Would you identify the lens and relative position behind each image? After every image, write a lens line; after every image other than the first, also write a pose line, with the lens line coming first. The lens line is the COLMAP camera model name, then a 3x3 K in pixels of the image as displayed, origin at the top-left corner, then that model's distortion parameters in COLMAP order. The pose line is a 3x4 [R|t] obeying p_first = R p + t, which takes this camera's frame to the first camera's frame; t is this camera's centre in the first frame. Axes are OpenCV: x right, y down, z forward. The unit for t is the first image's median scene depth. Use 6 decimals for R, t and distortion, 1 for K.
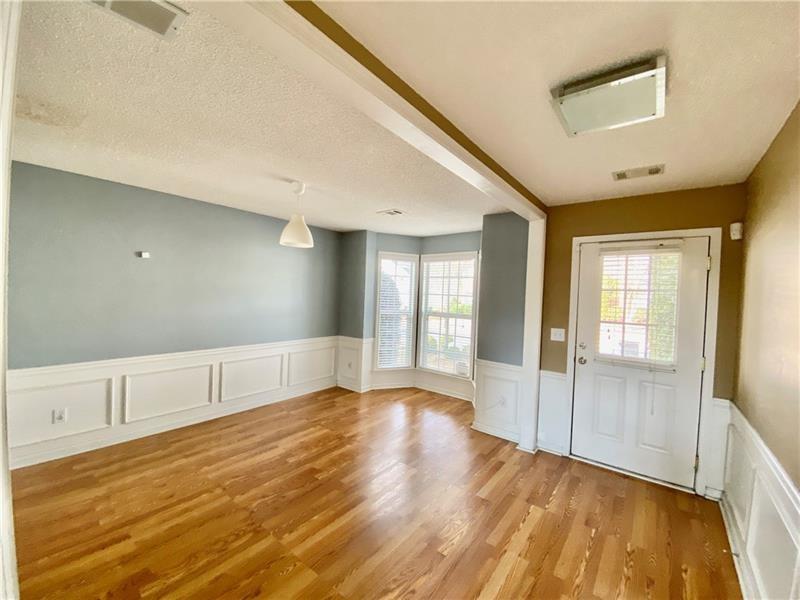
lens RADIAL K [[321.5, 0, 398.9], [0, 321.5, 302.2], [0, 0, 1]] dist [0.062227, -0.040380]
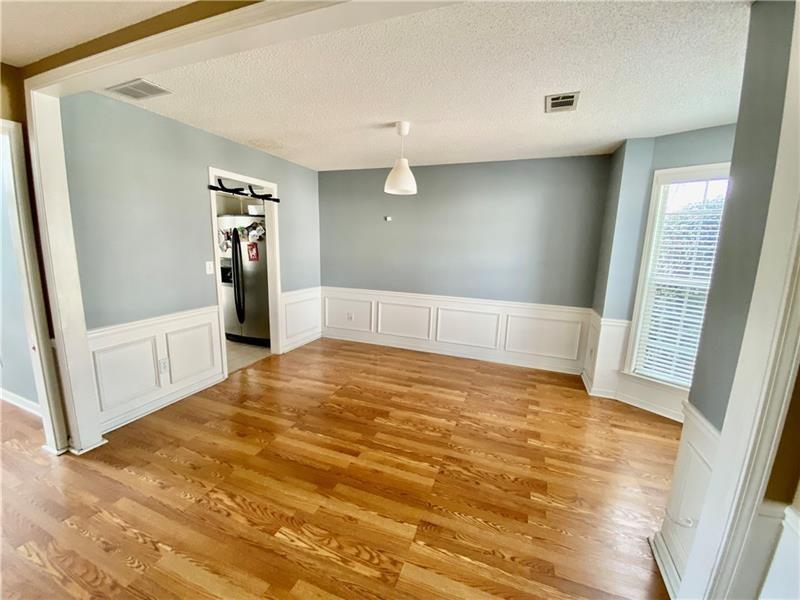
lens RADIAL K [[321.5, 0, 398.9], [0, 321.5, 302.2], [0, 0, 1]] dist [0.062227, -0.040380]
pose [[0.314868, 0.150857, -0.937070, 0.549062], [-0.041781, 0.988534, 0.145103, 0.005887], [0.948216, -0.006536, 0.317560, 0.583730]]
